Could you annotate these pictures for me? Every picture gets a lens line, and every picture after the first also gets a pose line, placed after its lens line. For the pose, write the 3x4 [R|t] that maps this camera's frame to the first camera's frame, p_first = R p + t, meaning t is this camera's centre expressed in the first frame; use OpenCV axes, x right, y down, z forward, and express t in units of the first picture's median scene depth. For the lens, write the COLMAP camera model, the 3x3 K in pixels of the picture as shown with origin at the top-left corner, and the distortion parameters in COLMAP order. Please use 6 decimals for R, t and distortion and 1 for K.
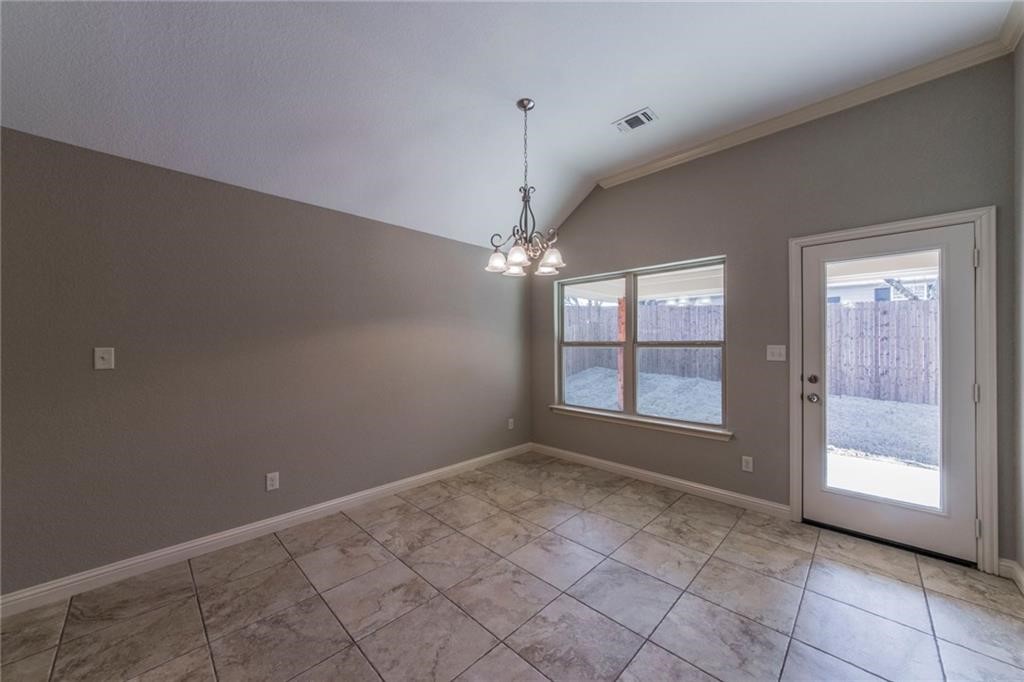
lens RADIAL K [[366.5, 0, 512.5], [0, 366.5, 342.3], [0, 0, 1]] dist [-0.005641, -0.000027]
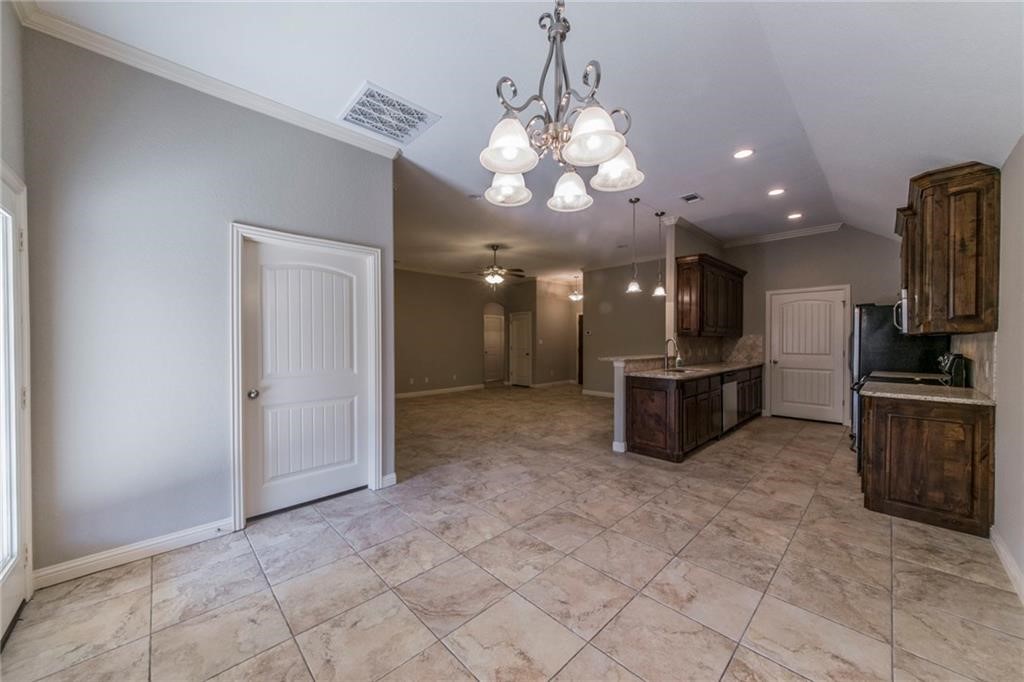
lens RADIAL K [[366.5, 0, 511.9], [0, 366.5, 342.5], [0, 0, 1]] dist [-0.005641, -0.000027]
pose [[-0.999486, 0.004988, 0.031674, 0.112713], [0.004973, 0.999987, -0.000556, 0.017491], [-0.031677, -0.000398, -0.999498, 2.016921]]
